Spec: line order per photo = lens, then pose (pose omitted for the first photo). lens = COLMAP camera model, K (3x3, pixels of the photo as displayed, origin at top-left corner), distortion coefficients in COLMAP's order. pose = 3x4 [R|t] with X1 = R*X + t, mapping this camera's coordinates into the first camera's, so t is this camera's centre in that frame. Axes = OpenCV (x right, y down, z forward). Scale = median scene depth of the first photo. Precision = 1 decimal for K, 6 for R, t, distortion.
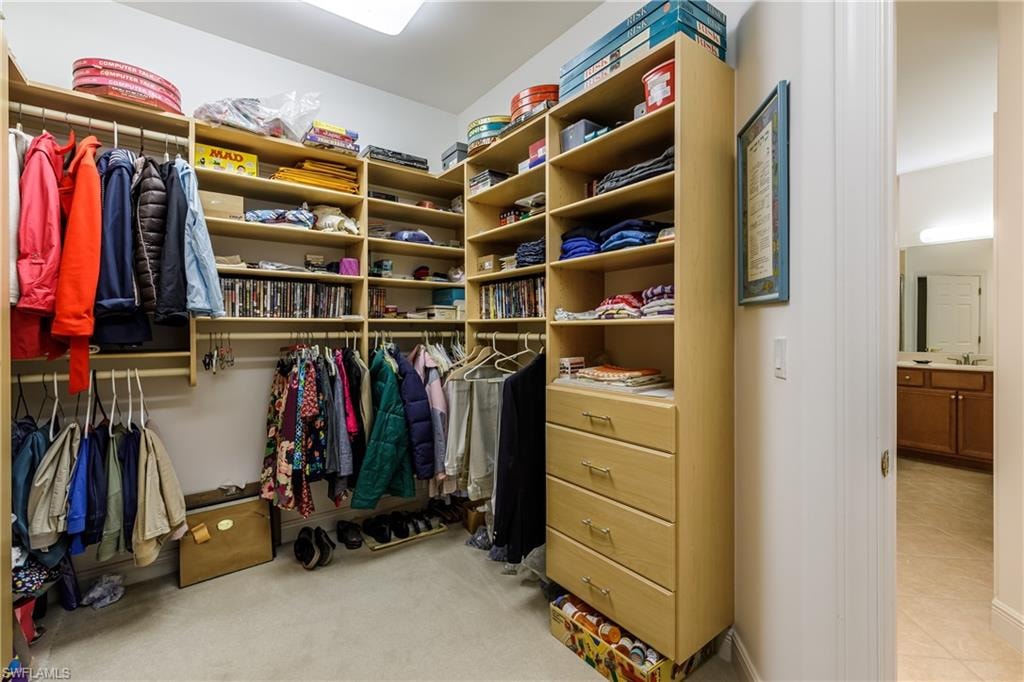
lens RADIAL K [[441.5, 0, 514.4], [0, 441.5, 327.6], [0, 0, 1]] dist [-0.000987, -0.000303]
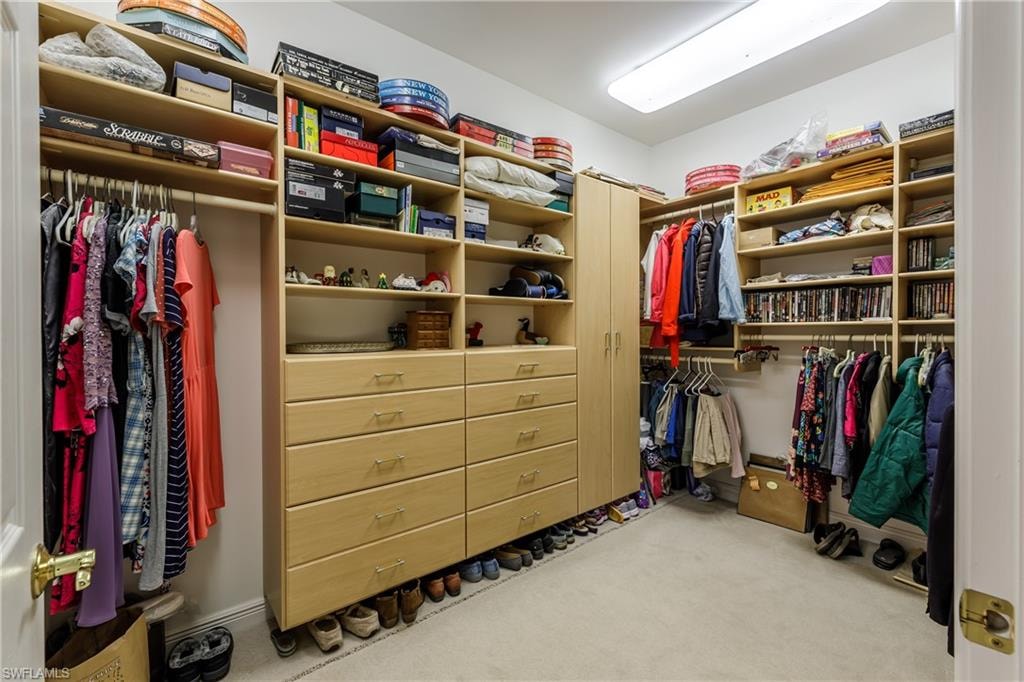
lens RADIAL K [[441.5, 0, 514.4], [0, 441.5, 327.6], [0, 0, 1]] dist [-0.000987, -0.000303]
pose [[0.027425, -0.006392, -0.999603, 0.596013], [0.005927, 0.999963, -0.006232, -0.005387], [0.999606, -0.005754, 0.027462, 0.221096]]
